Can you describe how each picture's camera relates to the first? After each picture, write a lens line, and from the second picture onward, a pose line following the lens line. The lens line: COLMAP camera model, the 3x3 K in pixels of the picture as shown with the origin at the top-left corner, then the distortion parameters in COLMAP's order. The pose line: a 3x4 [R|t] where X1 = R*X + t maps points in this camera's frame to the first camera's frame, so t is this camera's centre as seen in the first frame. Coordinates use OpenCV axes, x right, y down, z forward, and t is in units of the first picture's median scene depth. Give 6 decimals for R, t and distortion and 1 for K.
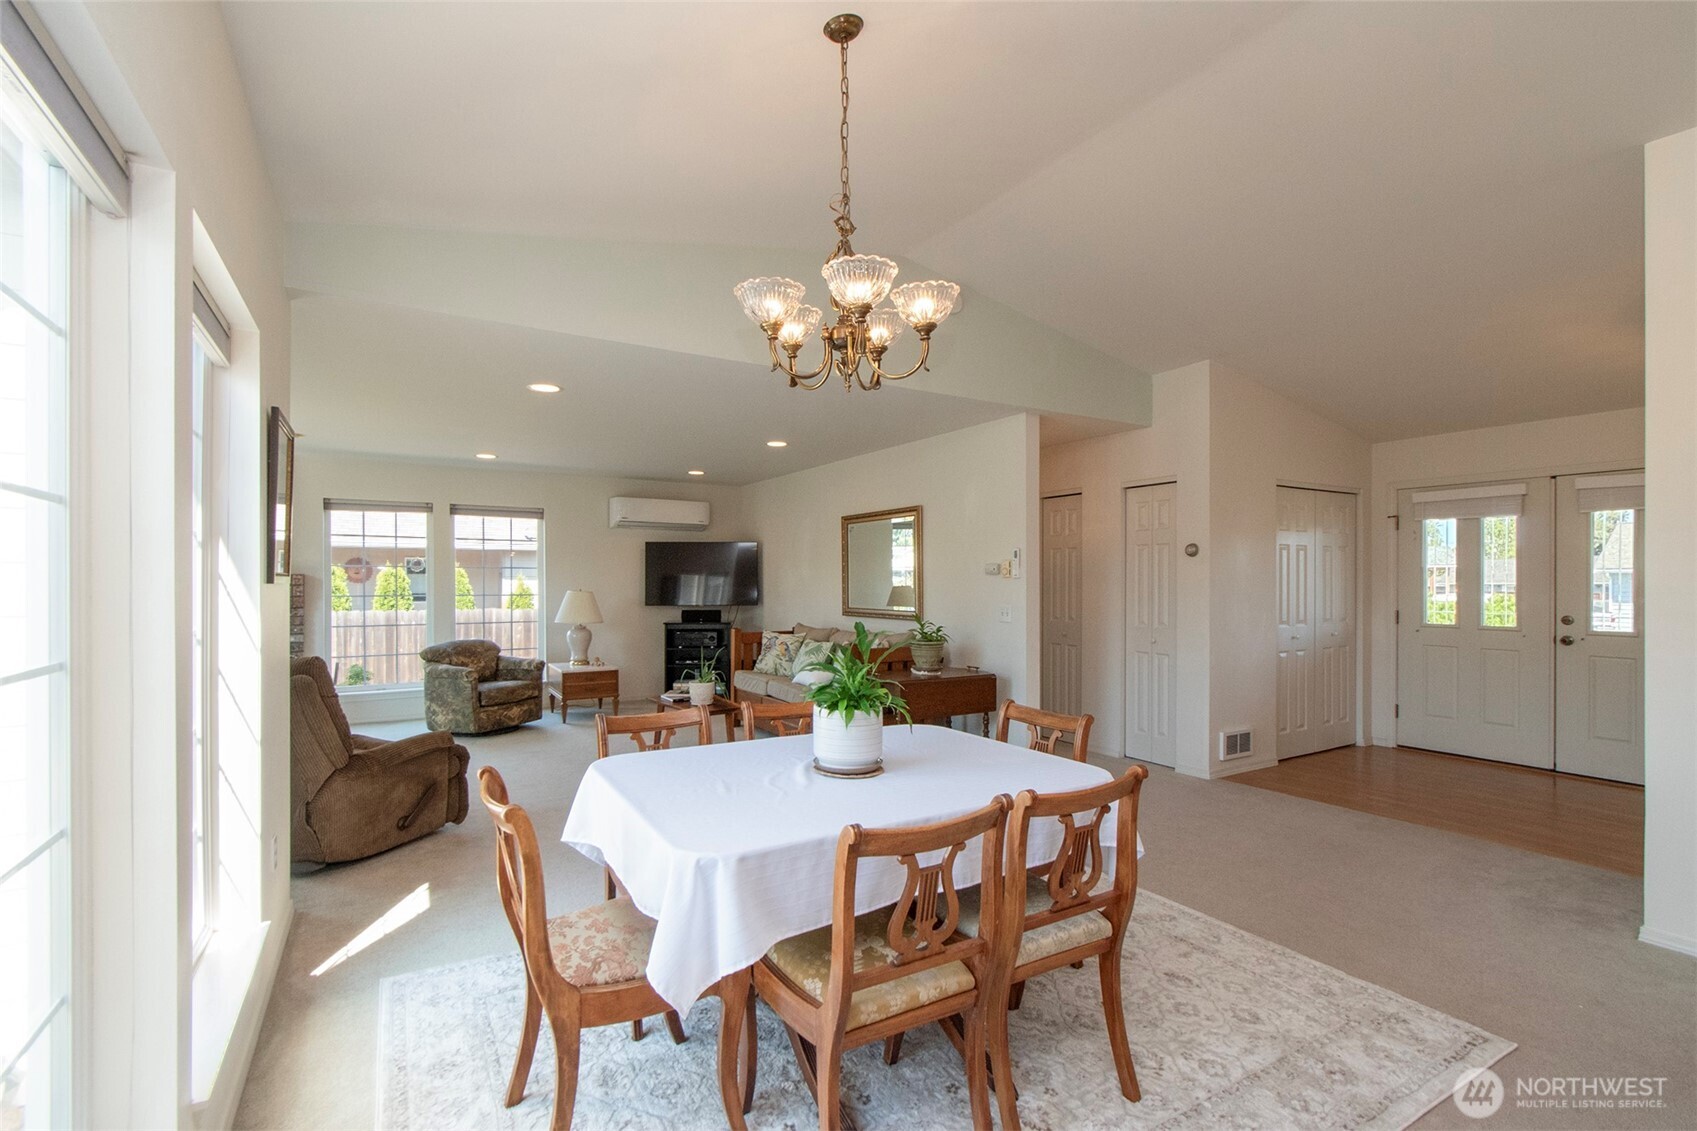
lens RADIAL K [[748.1, 0, 836.5], [0, 748.1, 582.0], [0, 0, 1]] dist [-0.001187, -0.000325]
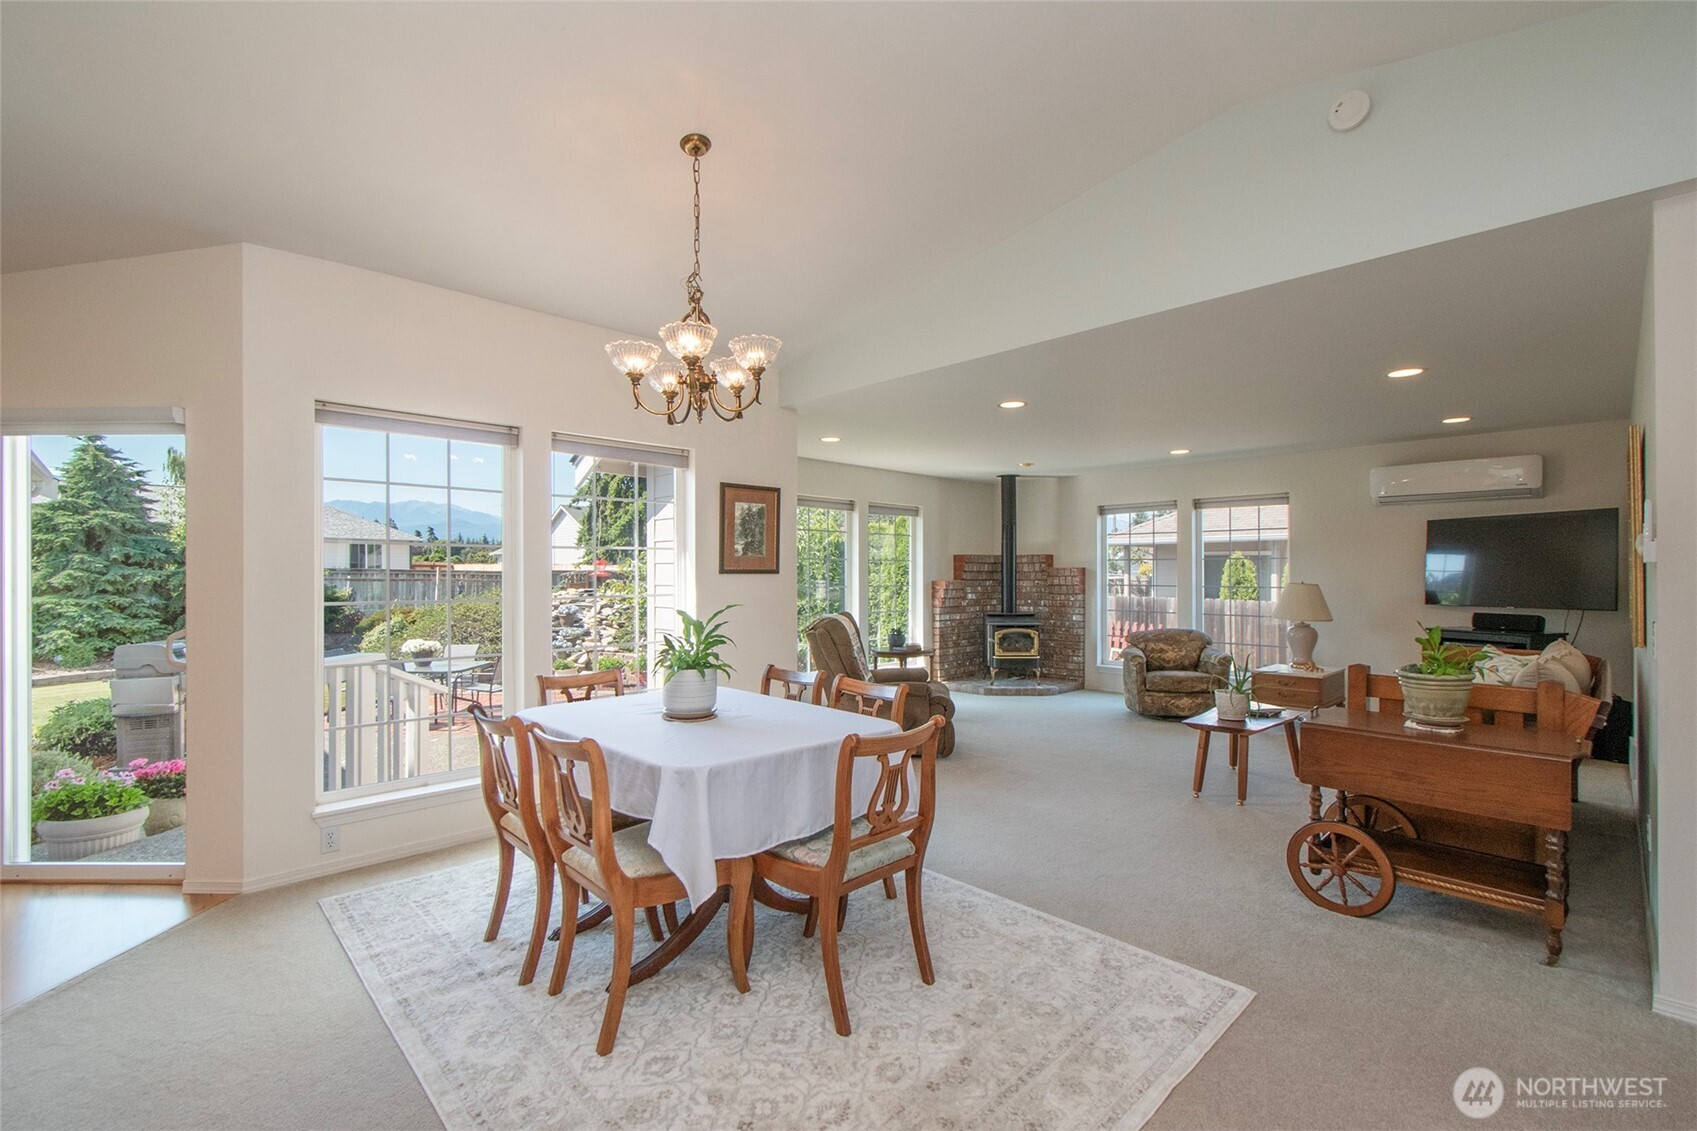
lens RADIAL K [[748.1, 0, 836.5], [0, 748.1, 582.0], [0, 0, 1]] dist [-0.001187, -0.000325]
pose [[0.225503, 0.009906, -0.974192, 0.424868], [-0.000485, 0.999949, 0.010056, 0.001358], [0.974242, -0.001795, 0.225497, 0.302278]]
